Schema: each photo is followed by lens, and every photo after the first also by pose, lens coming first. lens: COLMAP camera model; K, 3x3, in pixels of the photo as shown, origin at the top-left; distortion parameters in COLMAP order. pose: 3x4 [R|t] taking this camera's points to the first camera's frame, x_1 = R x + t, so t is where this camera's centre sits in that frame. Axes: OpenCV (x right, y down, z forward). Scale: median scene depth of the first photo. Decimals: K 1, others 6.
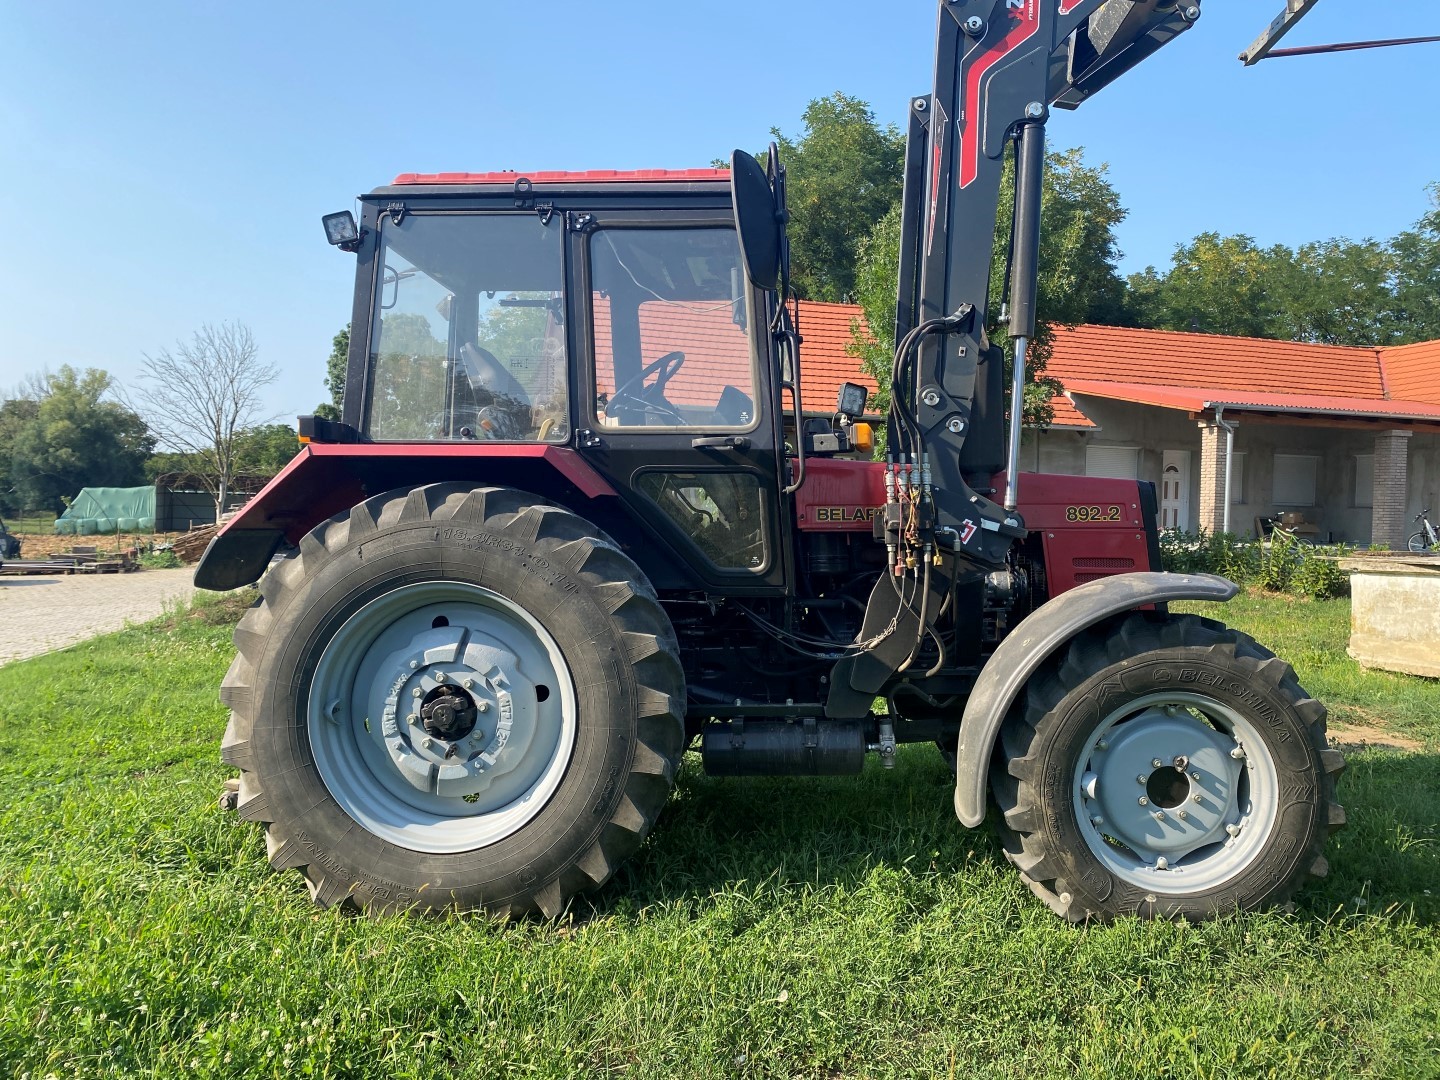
lens RADIAL K [[1101.5, 0, 708.5], [0, 1101.5, 518.6], [0, 0, 1]] dist [0.042146, -0.030942]
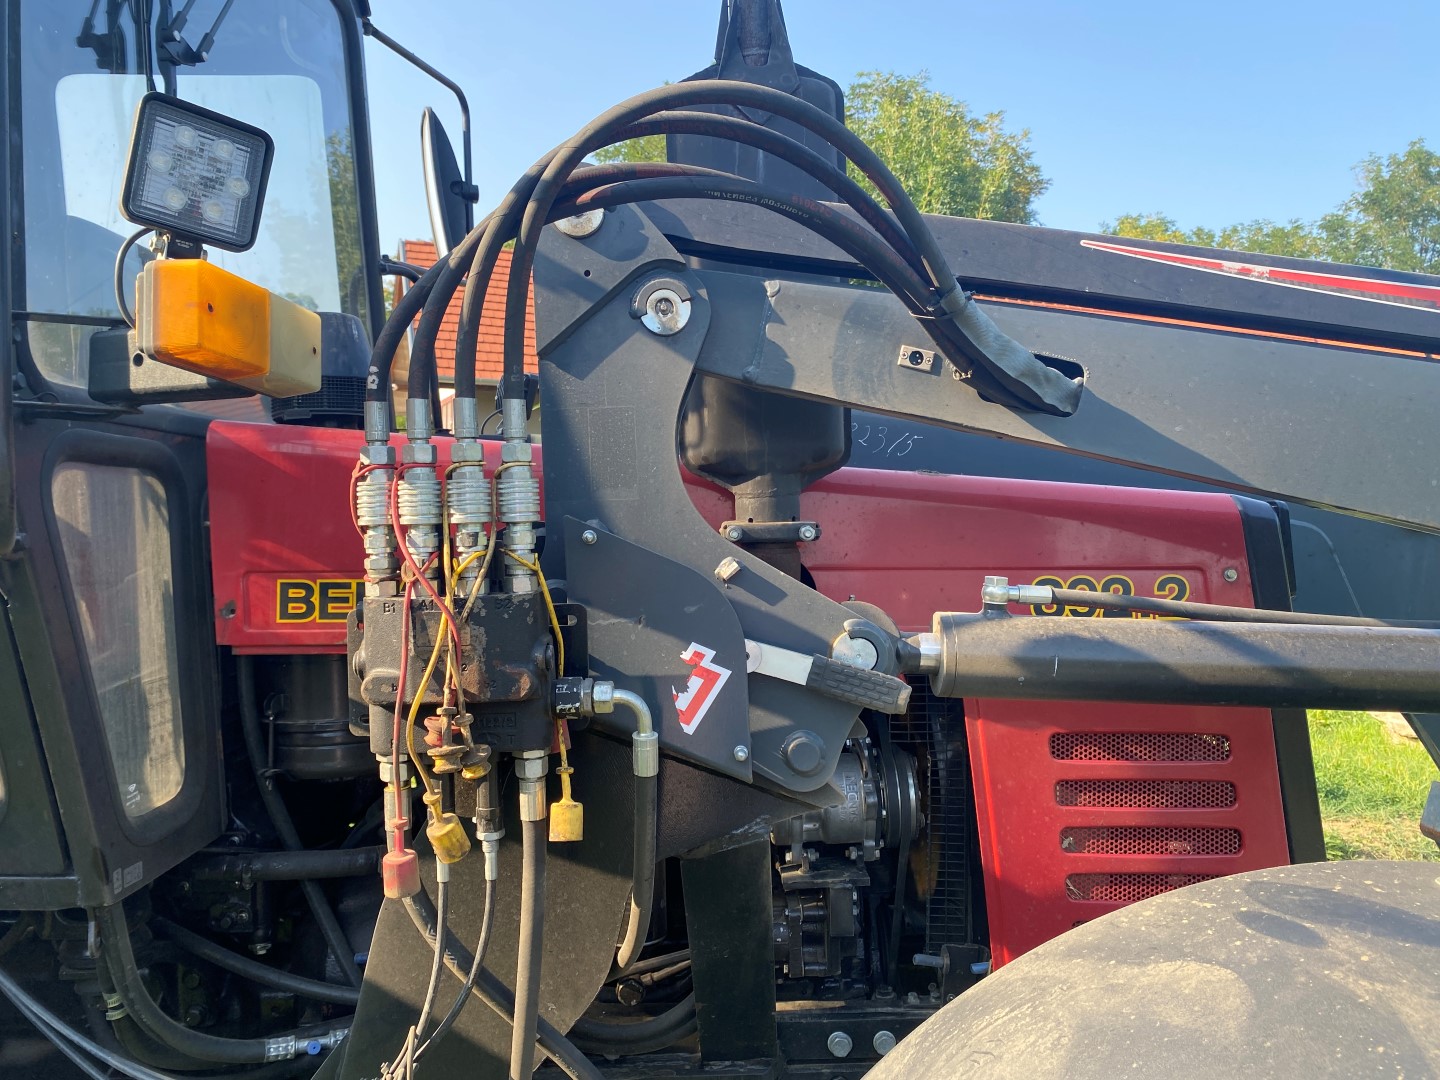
lens RADIAL K [[1101.5, 0, 708.5], [0, 1101.5, 518.6], [0, 0, 1]] dist [0.042146, -0.030942]
pose [[0.997596, -0.002700, 0.069242, 0.217710], [0.002164, 0.999967, 0.007811, -0.032921], [-0.069261, -0.007643, 0.997569, 0.722570]]
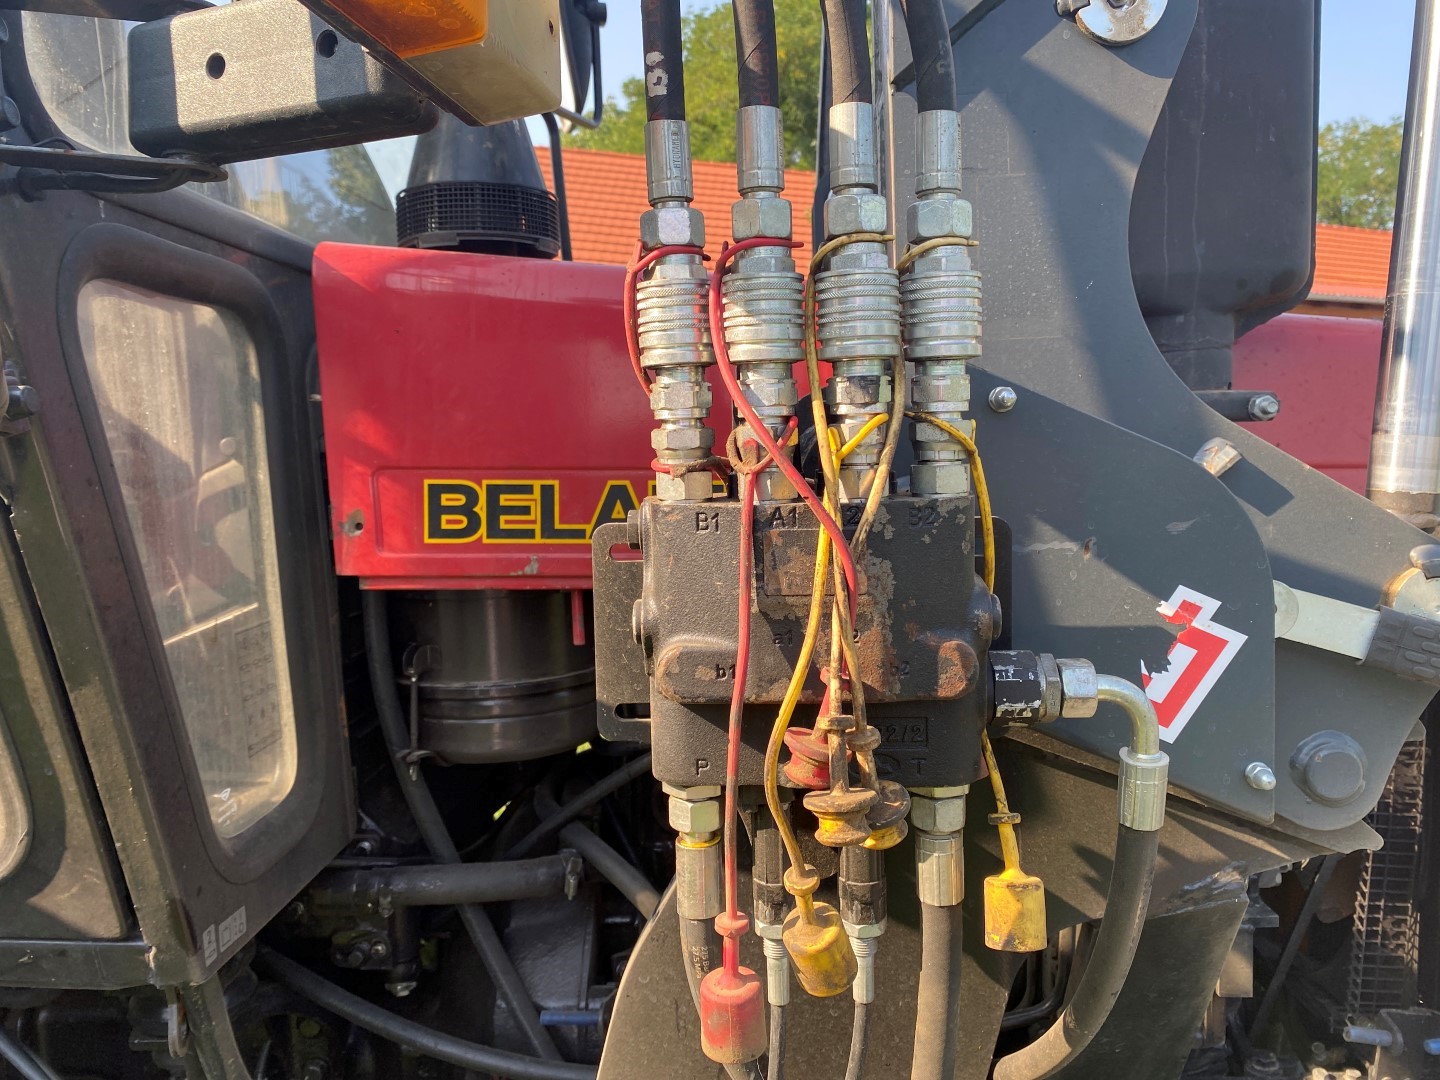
lens RADIAL K [[1082.0, 0, 721.7], [0, 1082.0, 523.9], [0, 0, 1]] dist [0.039078, -0.035063]
pose [[0.999144, -0.003718, 0.041201, 0.160857], [0.000077, 0.996117, 0.088040, -0.022322], [-0.041369, -0.087962, 0.995264, 0.846008]]
